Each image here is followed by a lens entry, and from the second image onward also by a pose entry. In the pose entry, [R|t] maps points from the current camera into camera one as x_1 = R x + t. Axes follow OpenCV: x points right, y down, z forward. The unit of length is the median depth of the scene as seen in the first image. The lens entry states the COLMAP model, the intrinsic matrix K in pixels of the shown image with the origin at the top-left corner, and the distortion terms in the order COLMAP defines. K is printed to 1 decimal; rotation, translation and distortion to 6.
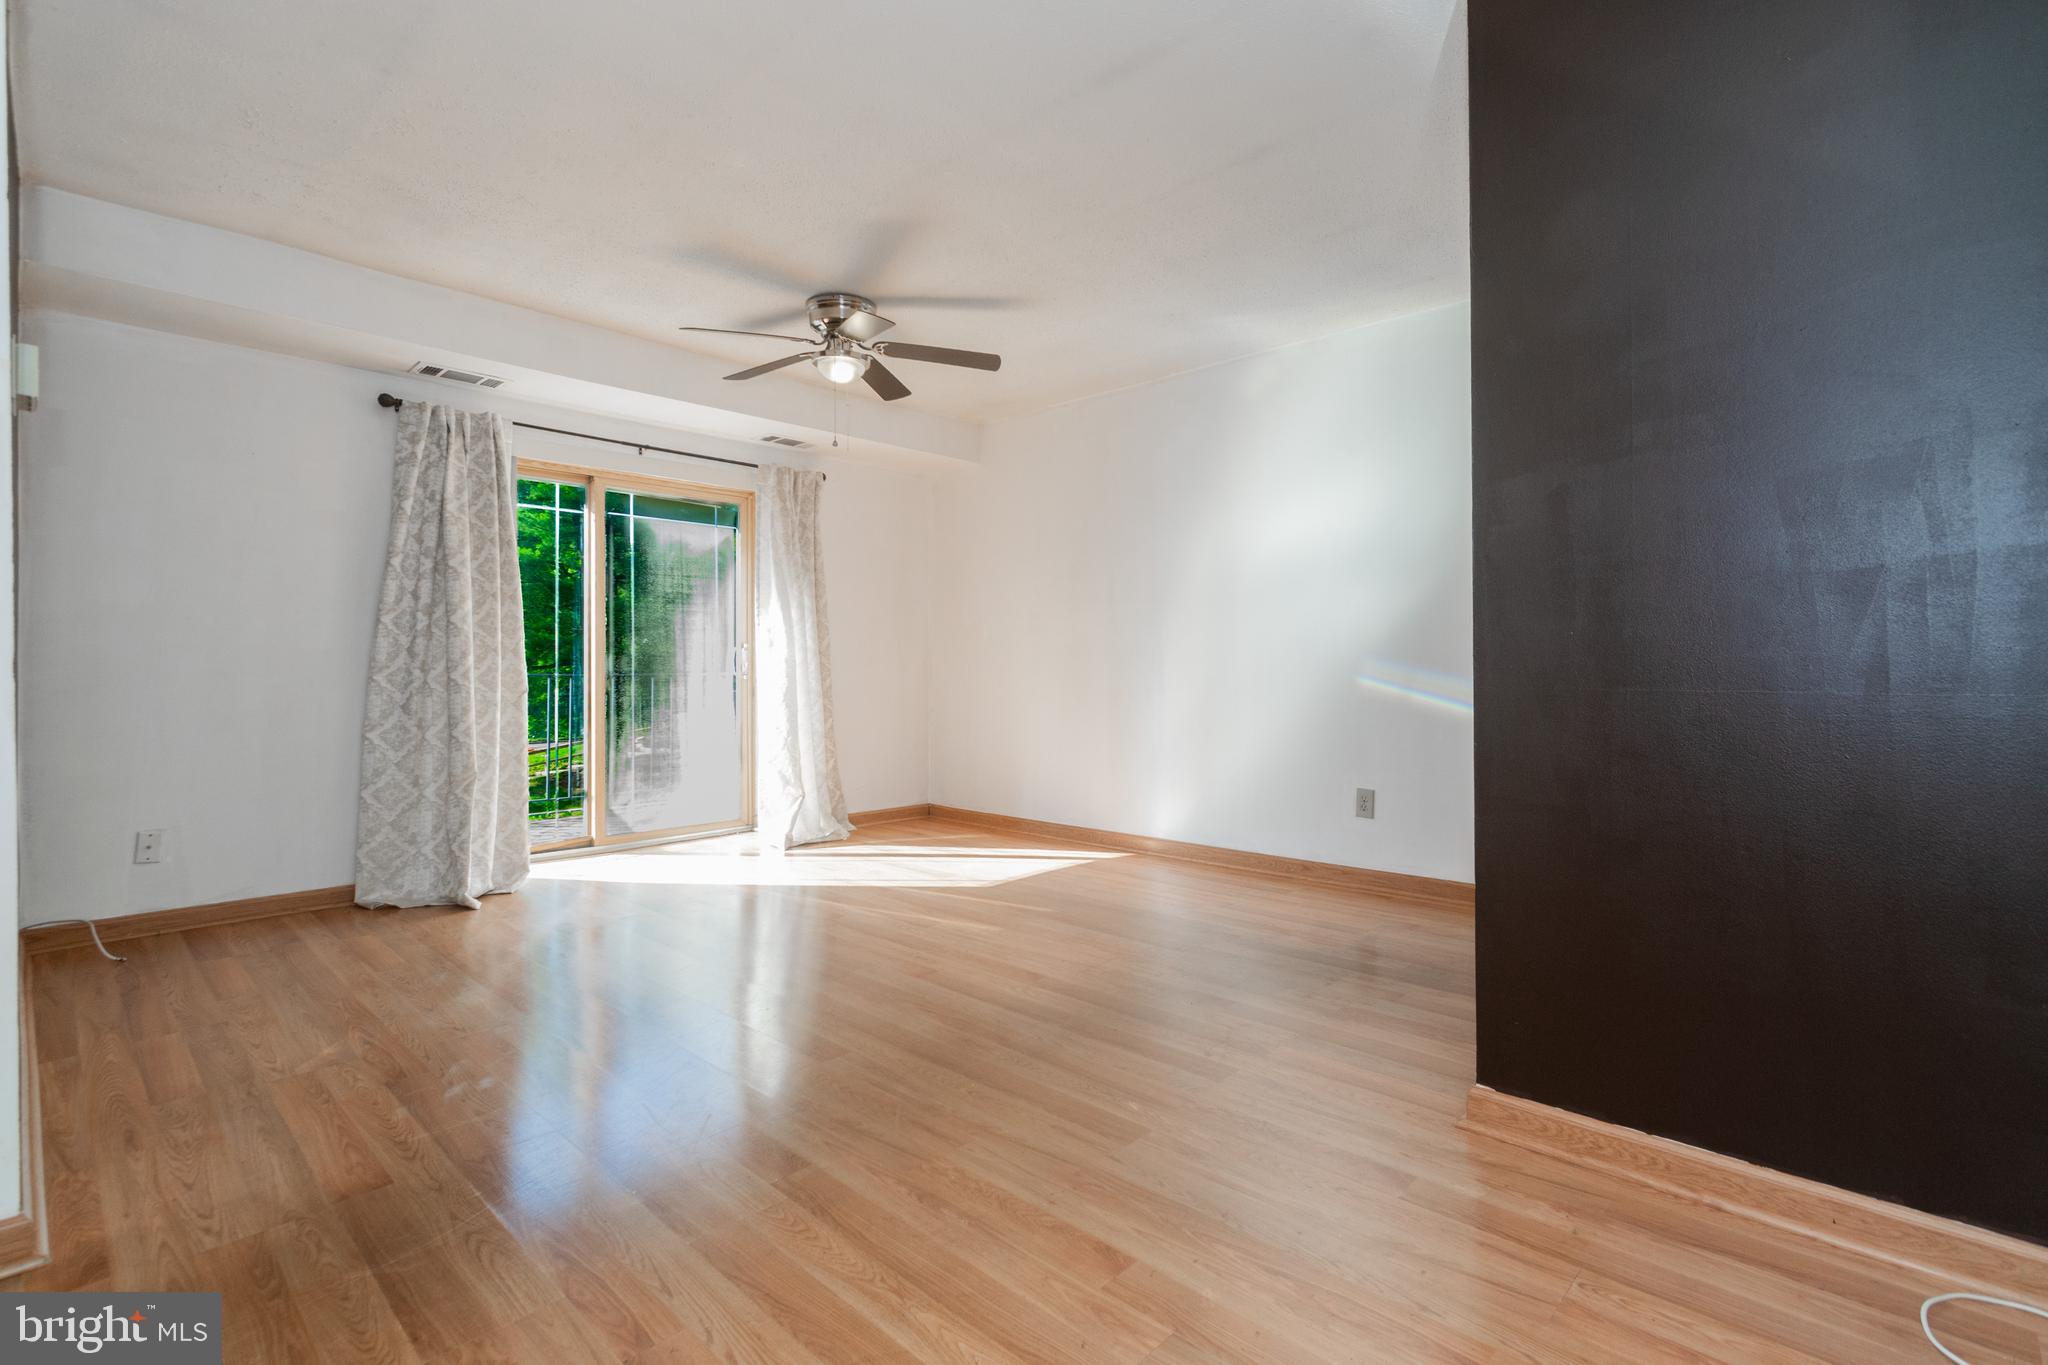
lens RADIAL K [[930.6, 0, 1024.0], [0, 930.6, 682.5], [0, 0, 1]] dist [0.002679, 0.000147]
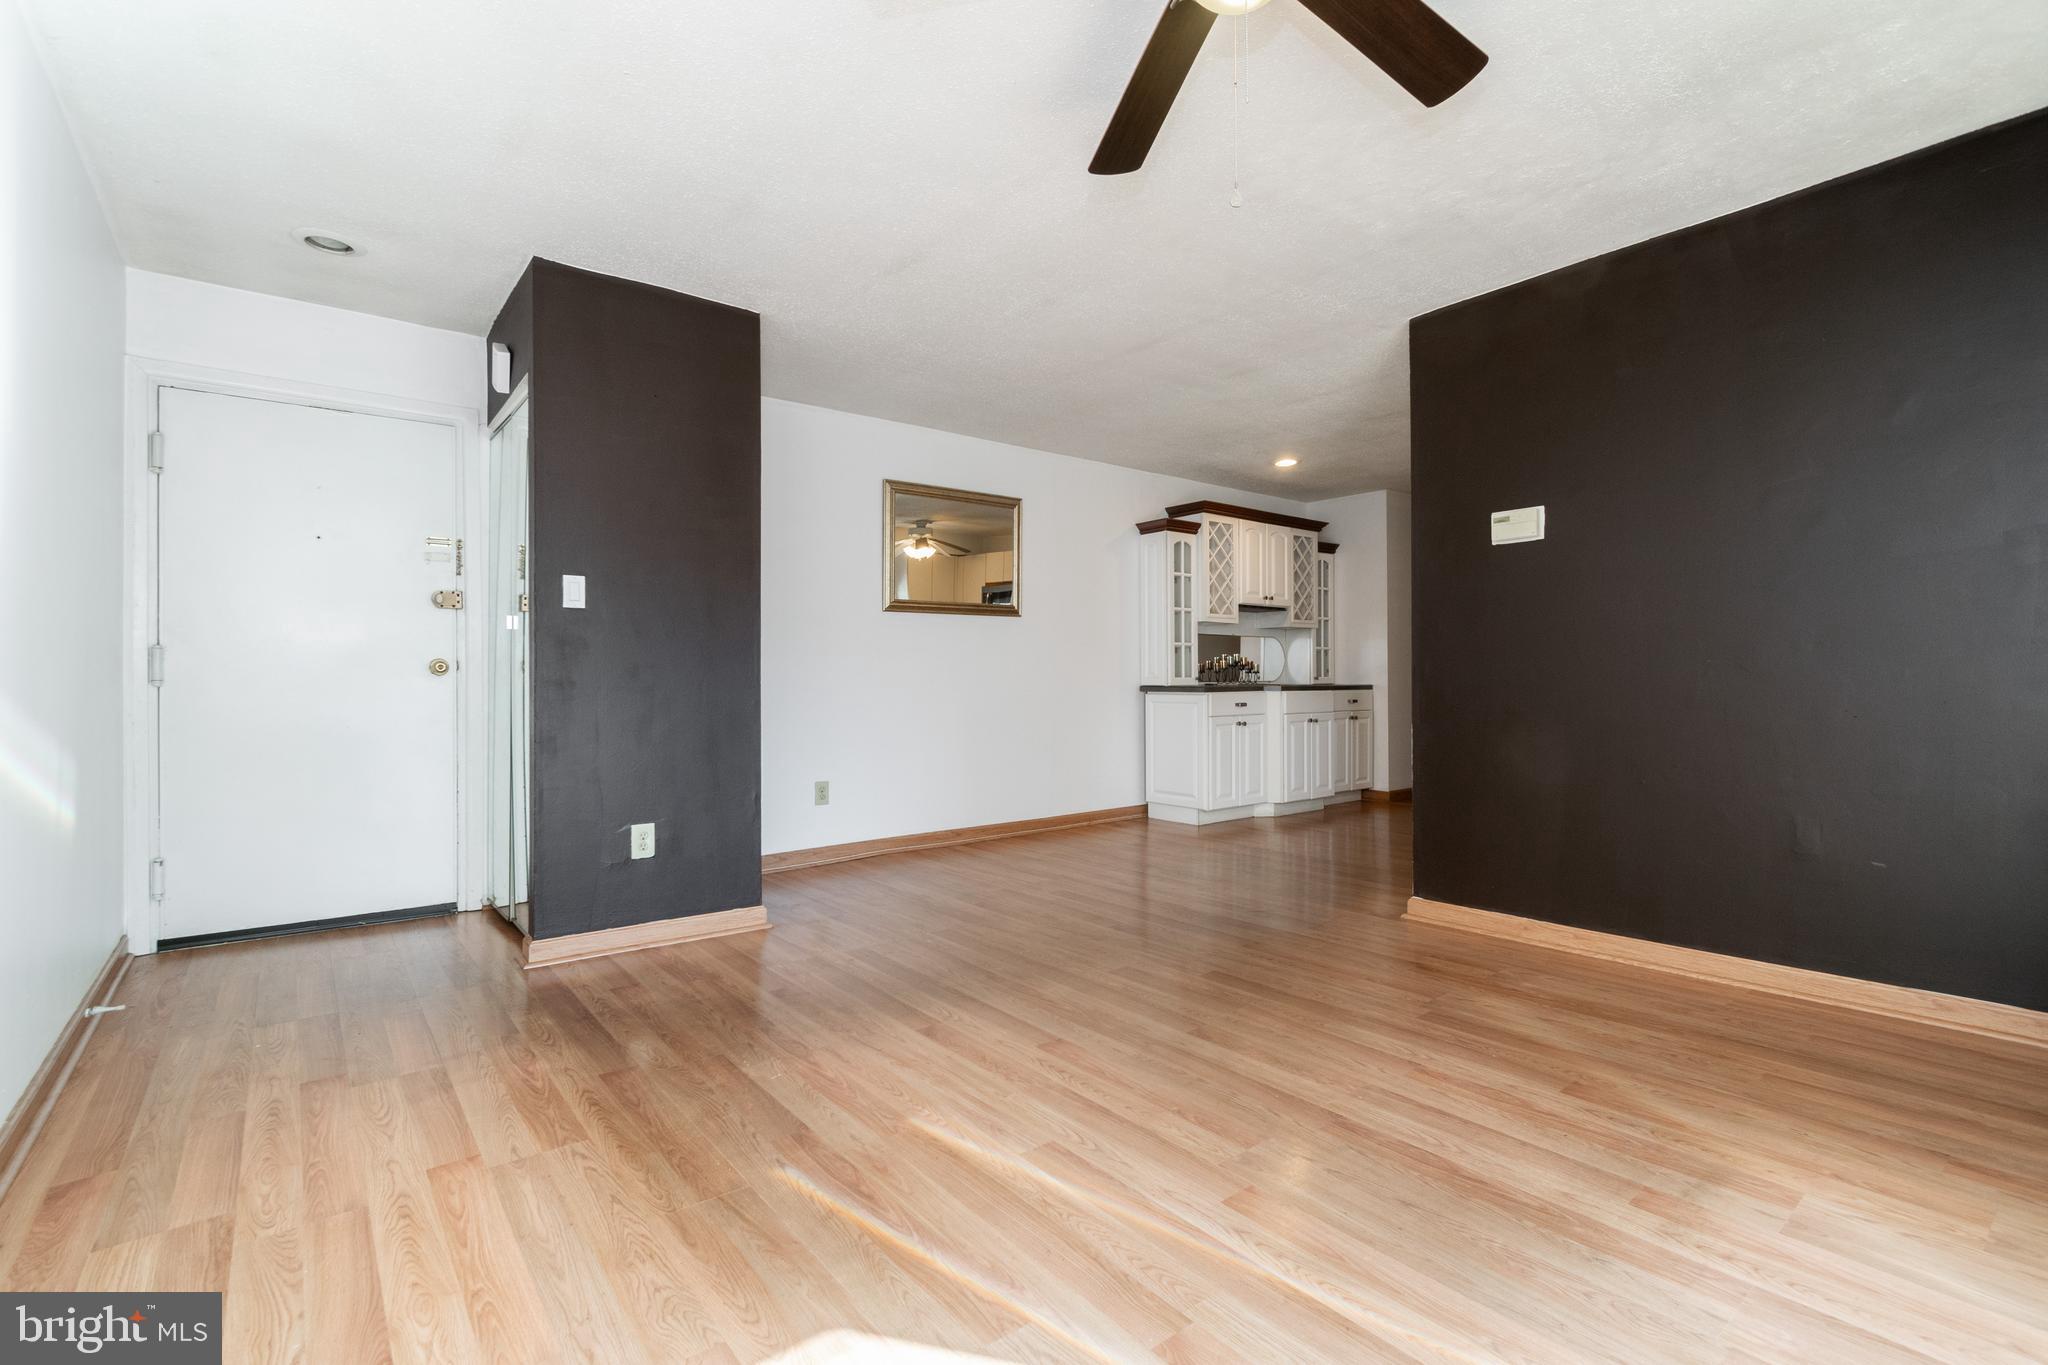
lens RADIAL K [[930.6, 0, 1024.0], [0, 930.6, 682.5], [0, 0, 1]] dist [0.002679, 0.000147]
pose [[-0.991193, 0.010479, 0.132007, -0.149064], [0.013235, 0.999712, 0.020019, -0.025366], [-0.131760, 0.021590, -0.991047, 1.394745]]
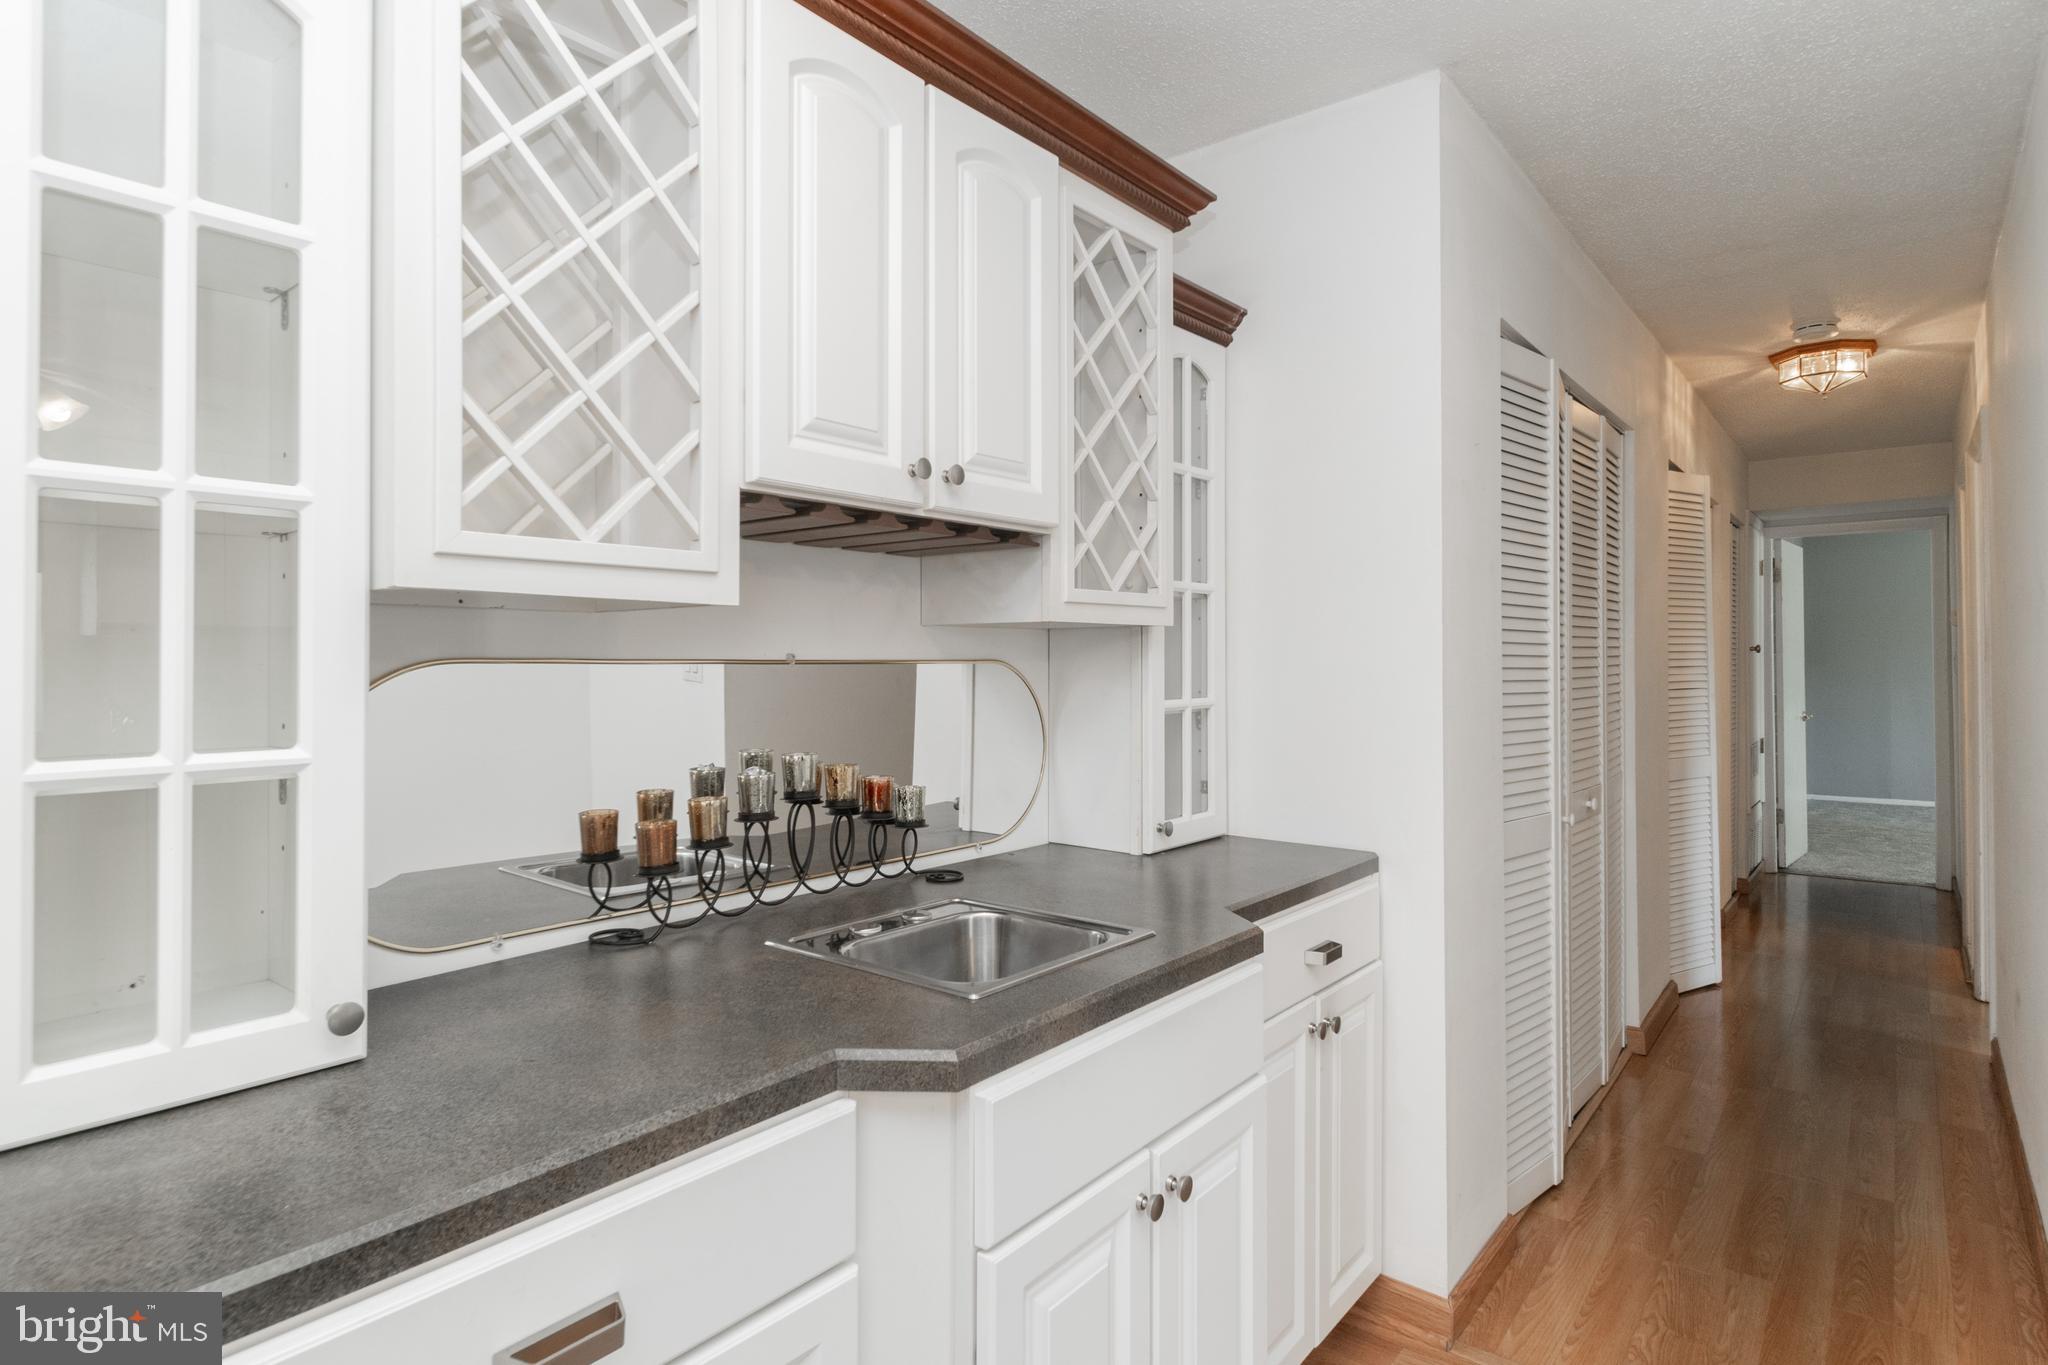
lens RADIAL K [[1061.5, 0, 1022.9], [0, 1061.5, 643.1], [0, 0, 1]] dist [0.000596, -0.008874]
pose [[-0.997580, 0.005288, -0.069321, -0.377401], [0.005079, 0.999982, 0.003196, -0.082442], [0.069336, 0.002836, -0.997589, -0.014069]]
